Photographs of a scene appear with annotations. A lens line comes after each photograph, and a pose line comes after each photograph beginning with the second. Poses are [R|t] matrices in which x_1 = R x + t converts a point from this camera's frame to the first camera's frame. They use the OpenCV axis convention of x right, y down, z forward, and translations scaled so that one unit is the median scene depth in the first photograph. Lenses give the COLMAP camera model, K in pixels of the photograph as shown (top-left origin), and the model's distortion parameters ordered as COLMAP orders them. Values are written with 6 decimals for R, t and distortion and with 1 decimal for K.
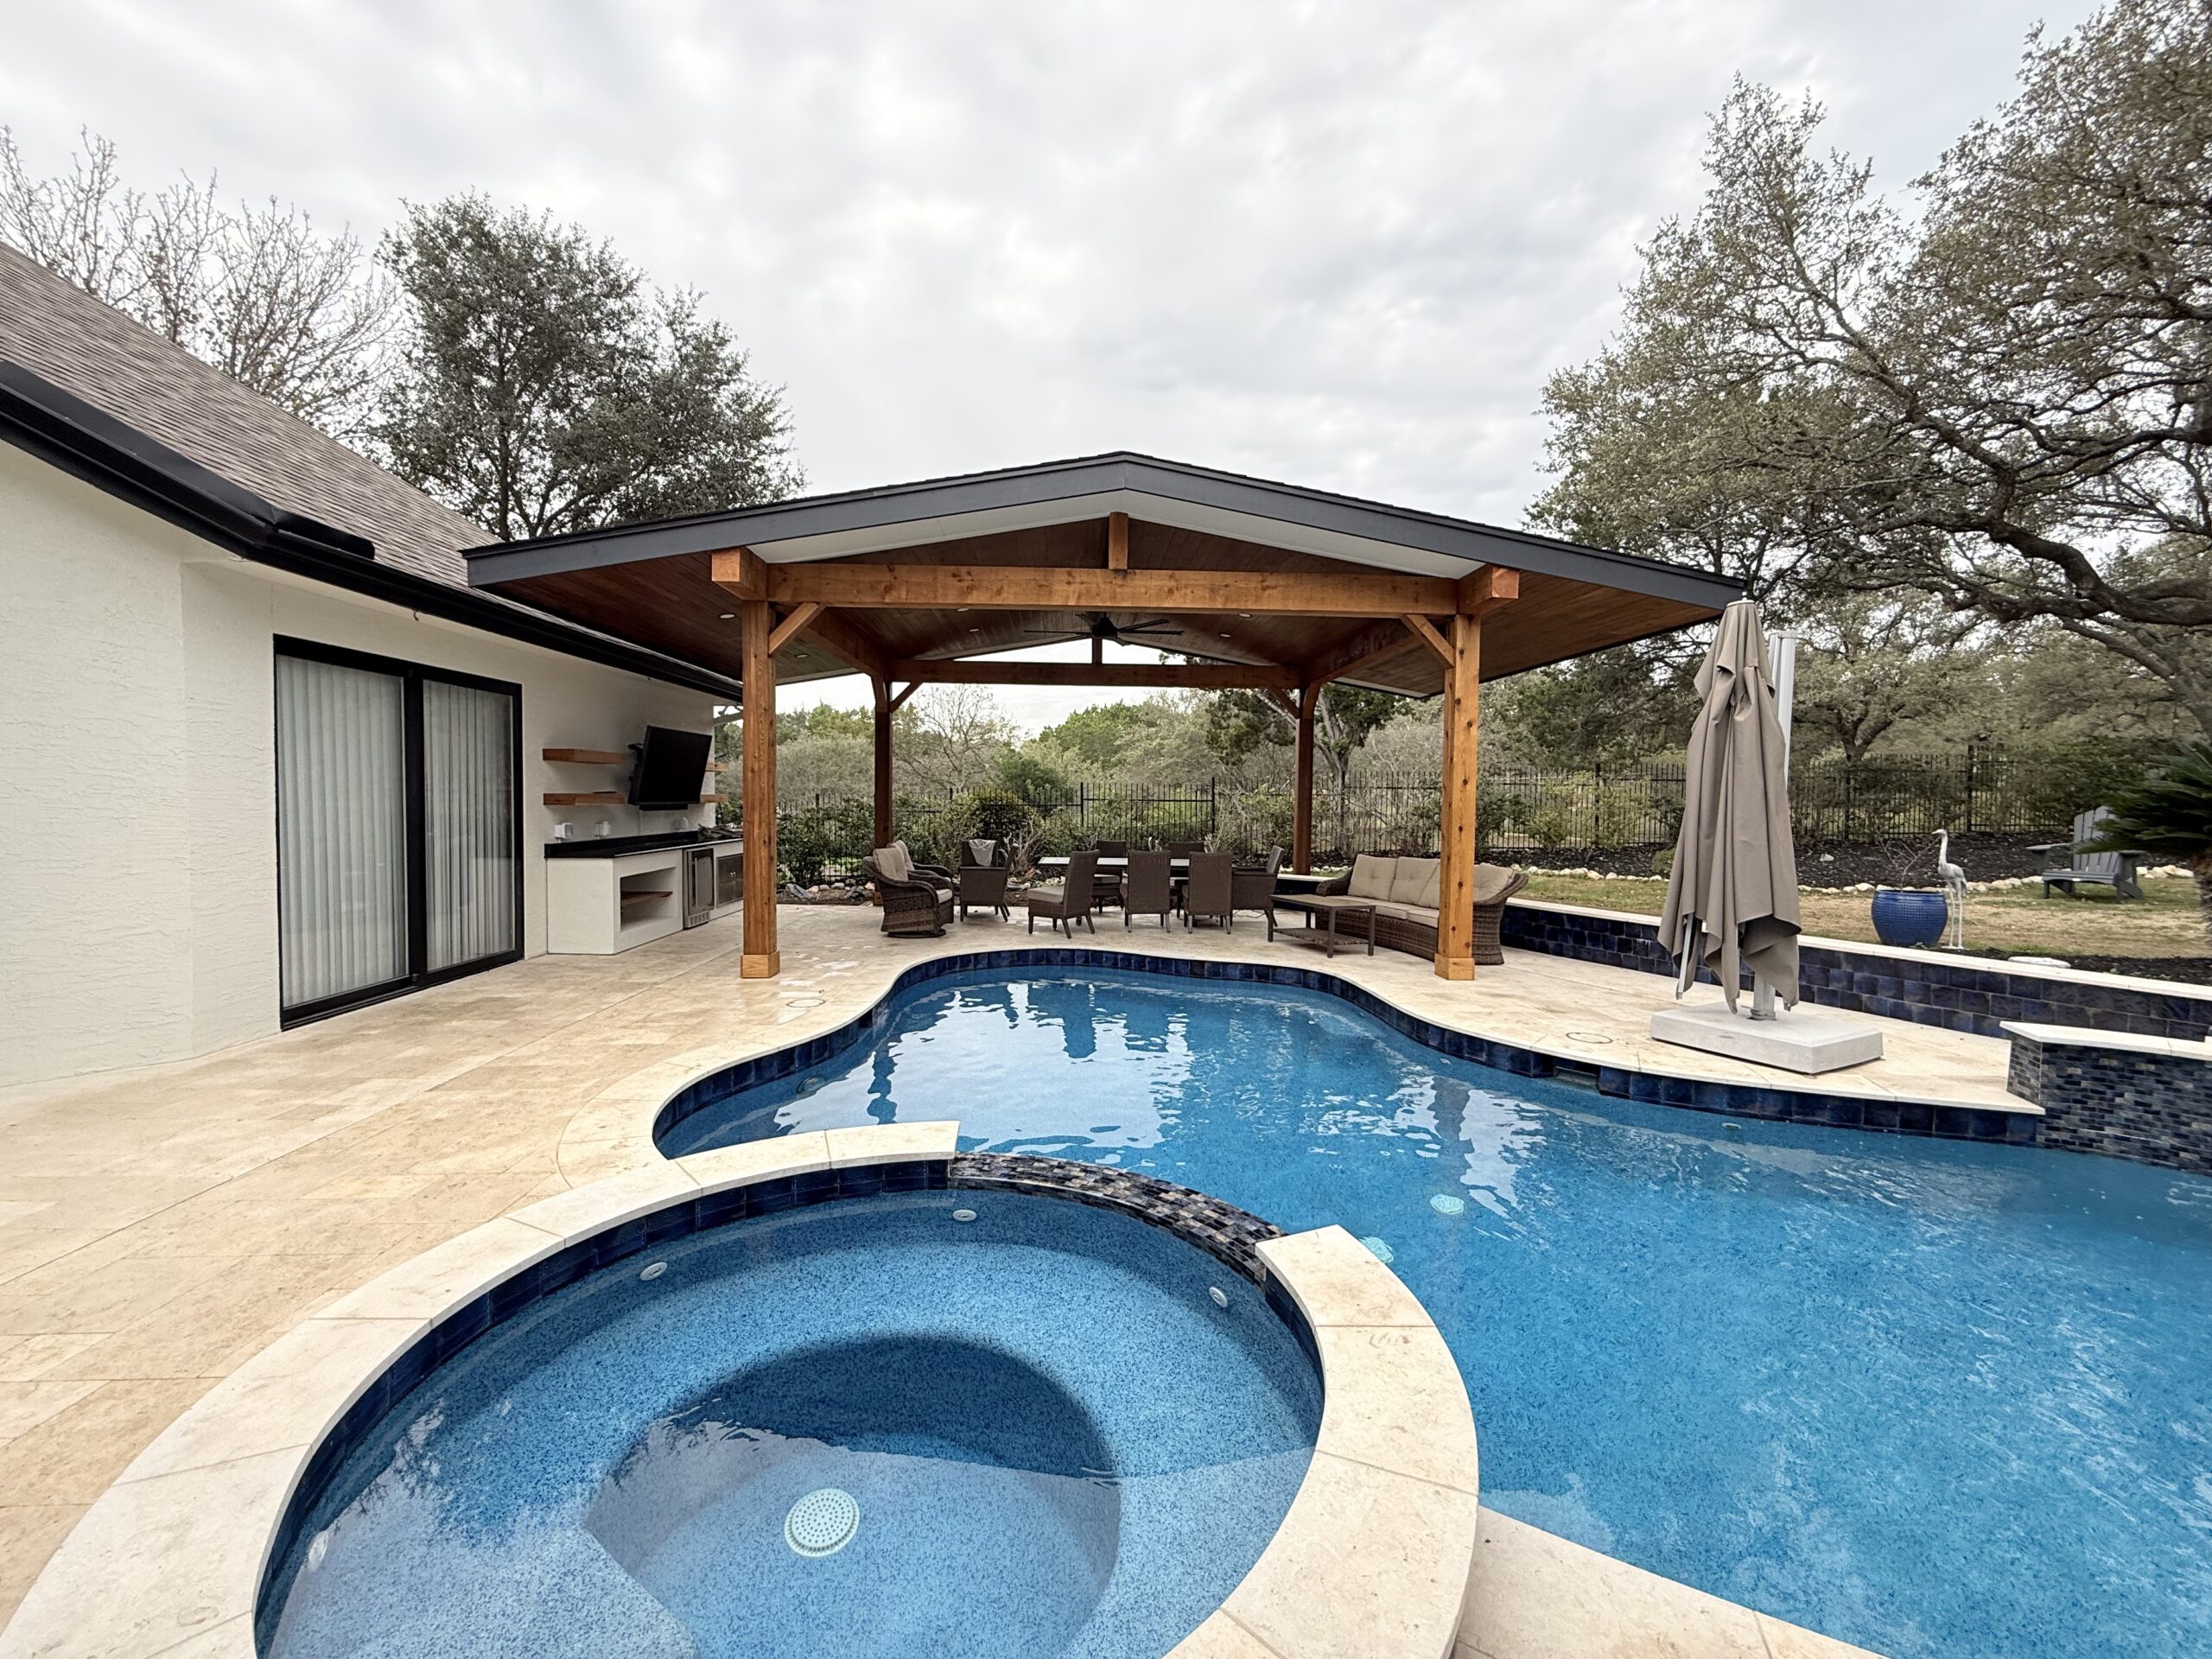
lens RADIAL K [[880.2, 0, 1100.2], [0, 880.2, 839.2], [0, 0, 1]] dist [-0.002352, 0.000523]
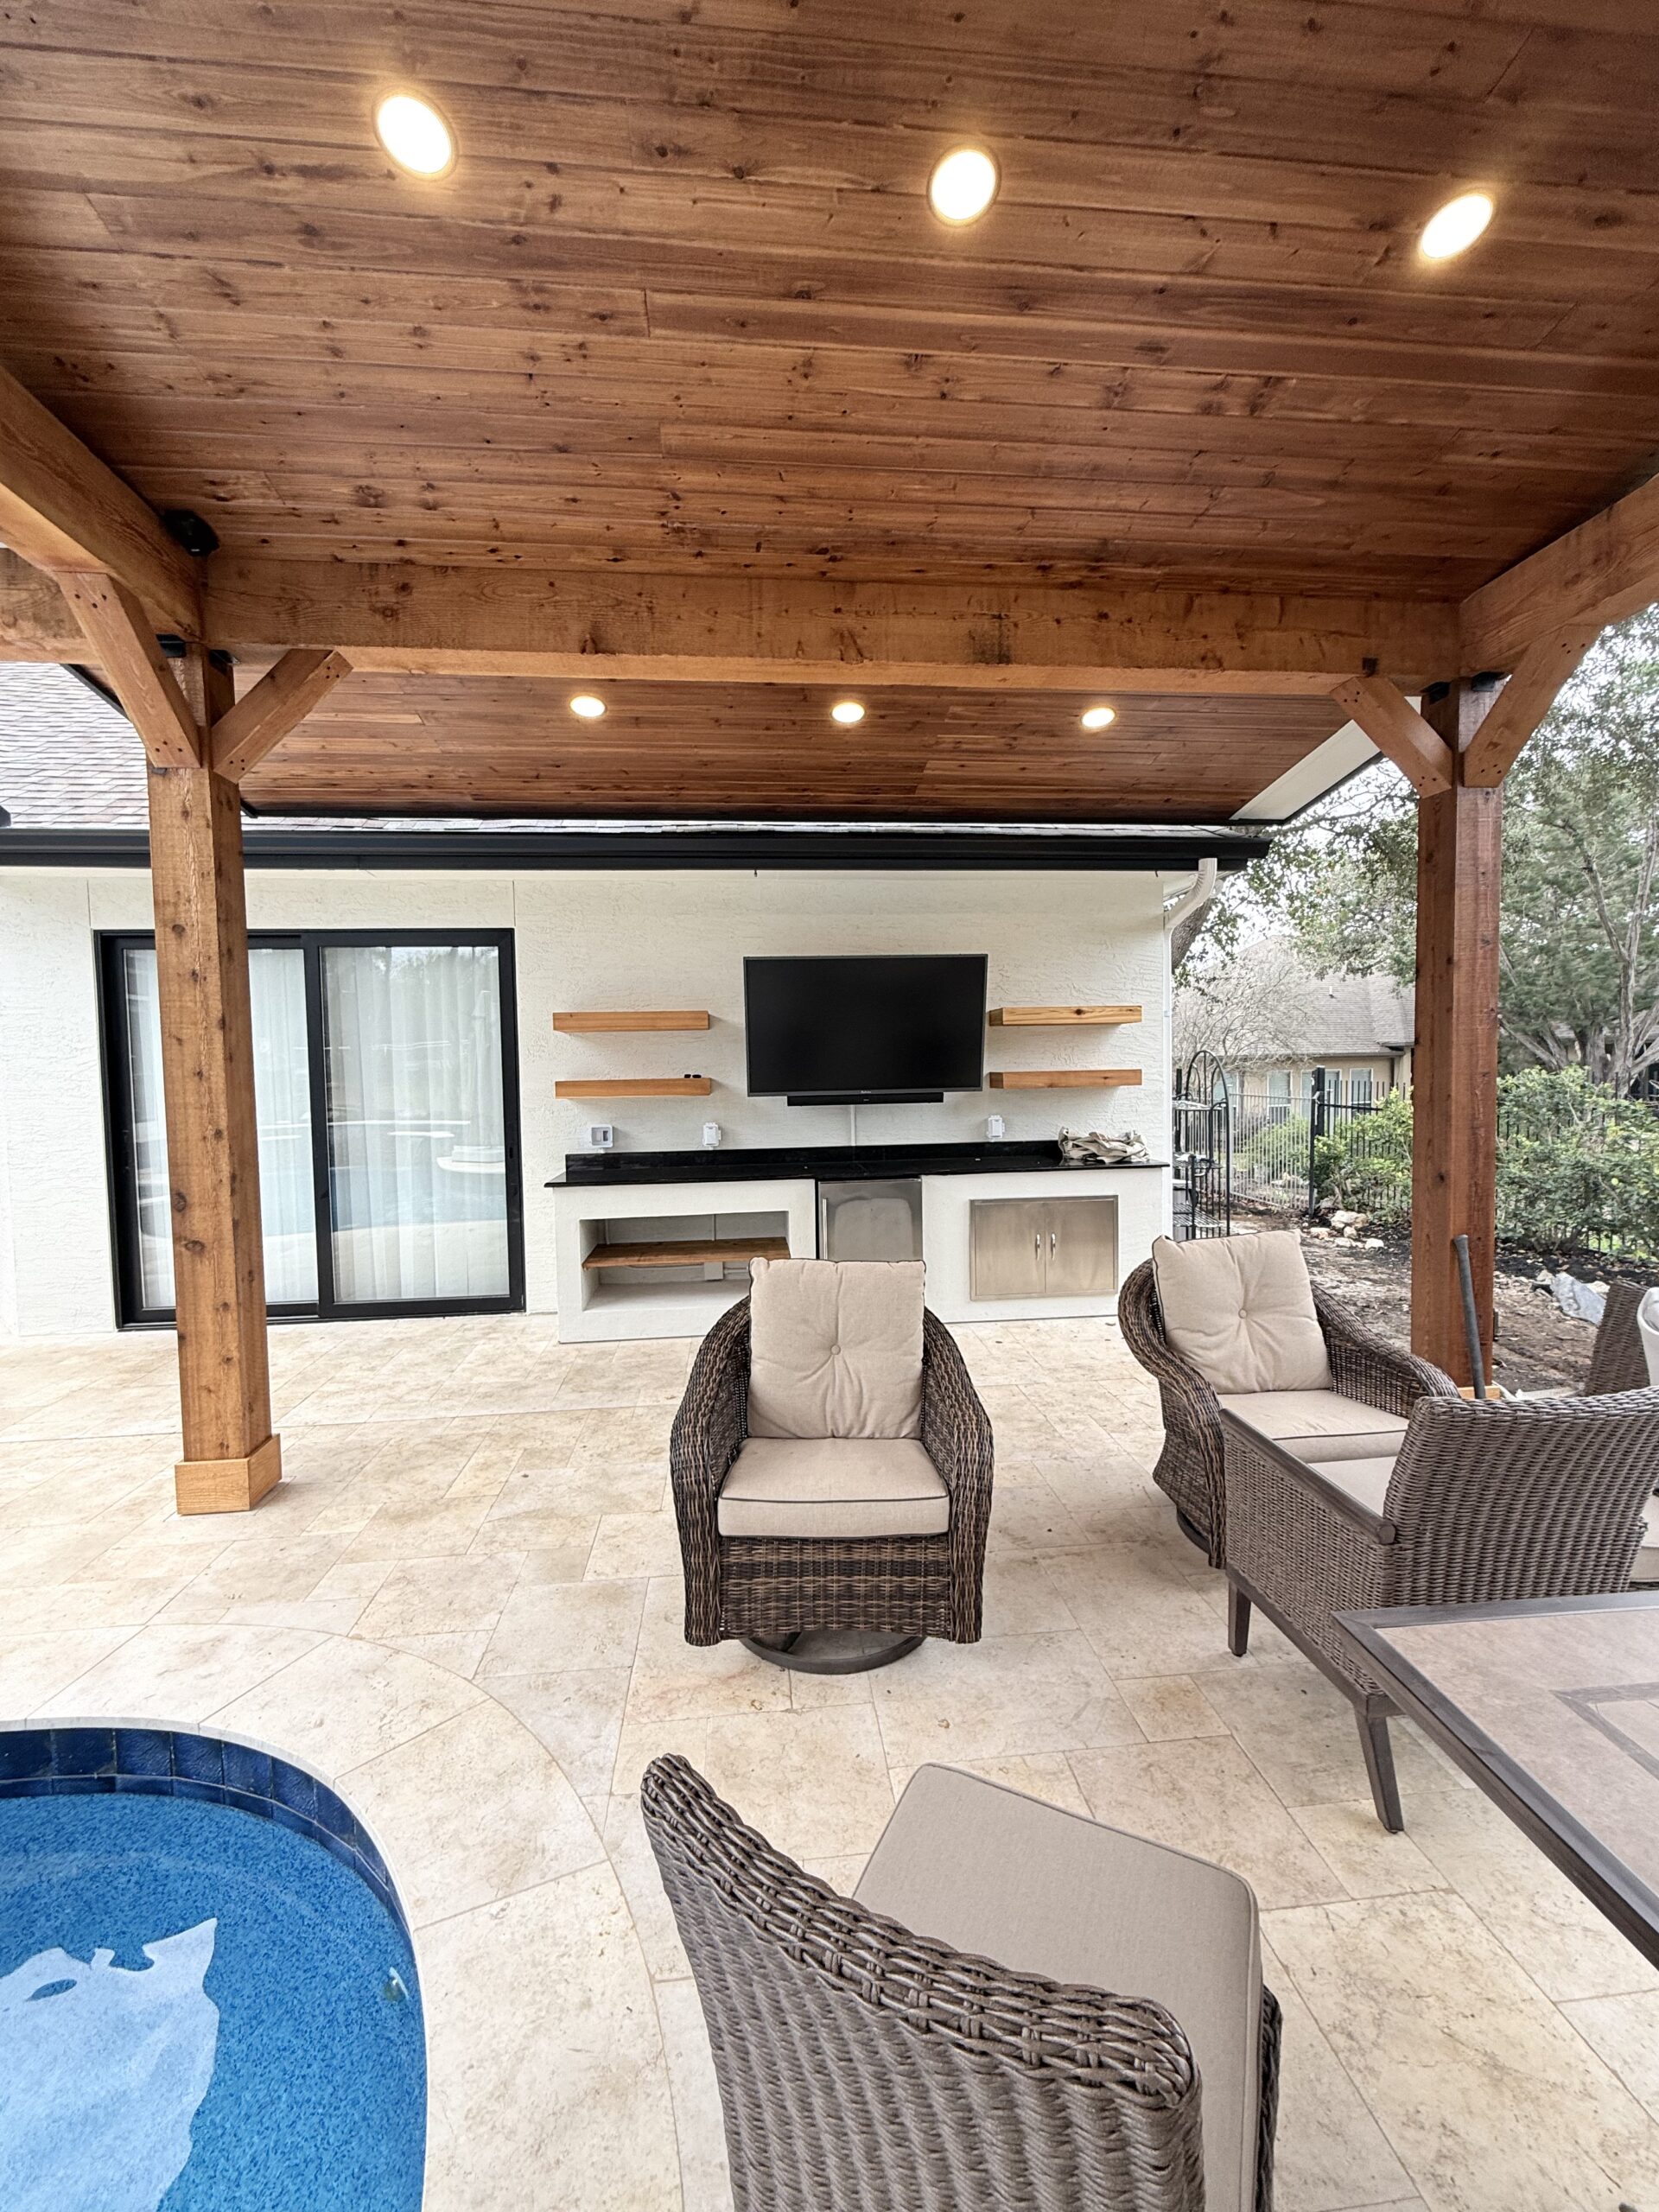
lens RADIAL K [[880.2, 0, 829.5], [0, 880.2, 1106.0], [0, 0, 1]] dist [-0.002352, 0.000523]
pose [[0.062361, 0.040158, -0.997245, 0.073829], [-0.027727, 0.998874, 0.038490, -0.070593], [0.997668, 0.025250, 0.063404, 1.275741]]
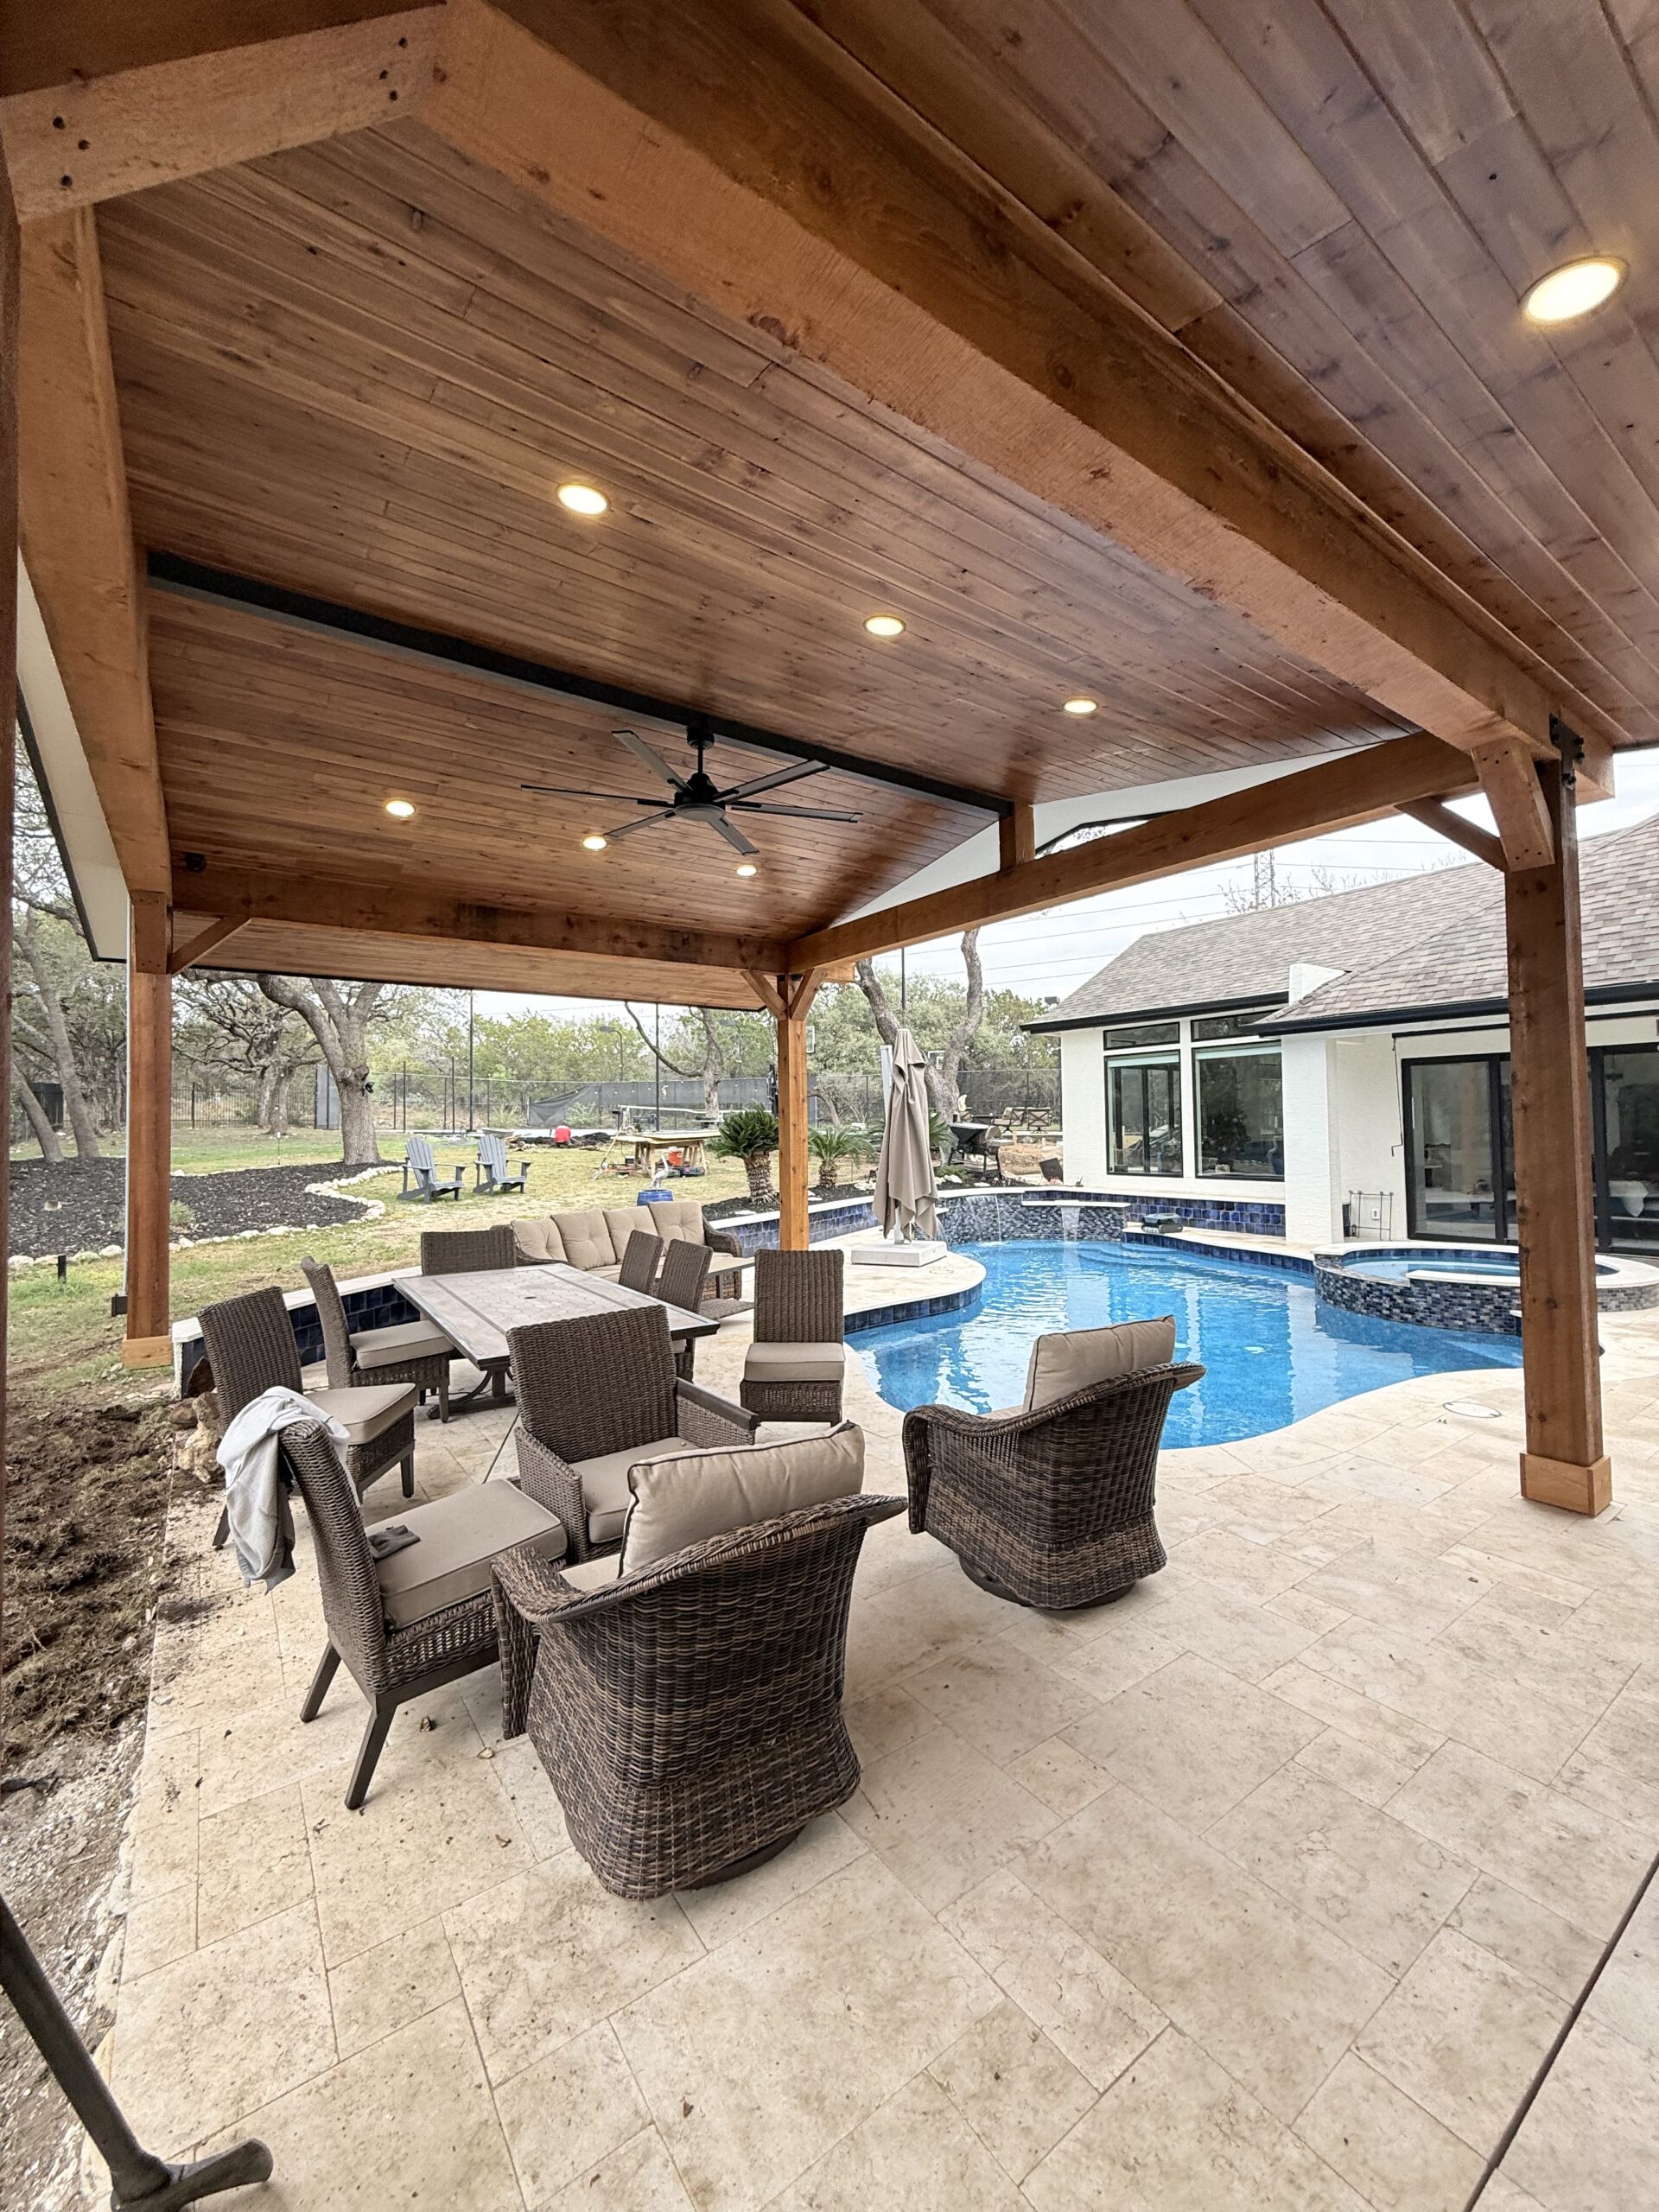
lens RADIAL K [[872.4, 0, 829.5], [0, 872.4, 1106.0], [0, 0, 1]] dist [-0.001470, -0.000375]
pose [[-0.547177, 0.017894, 0.836826, -0.575613], [0.048979, 0.998743, 0.010670, -0.095571], [-0.835583, 0.046825, -0.547365, 1.619238]]
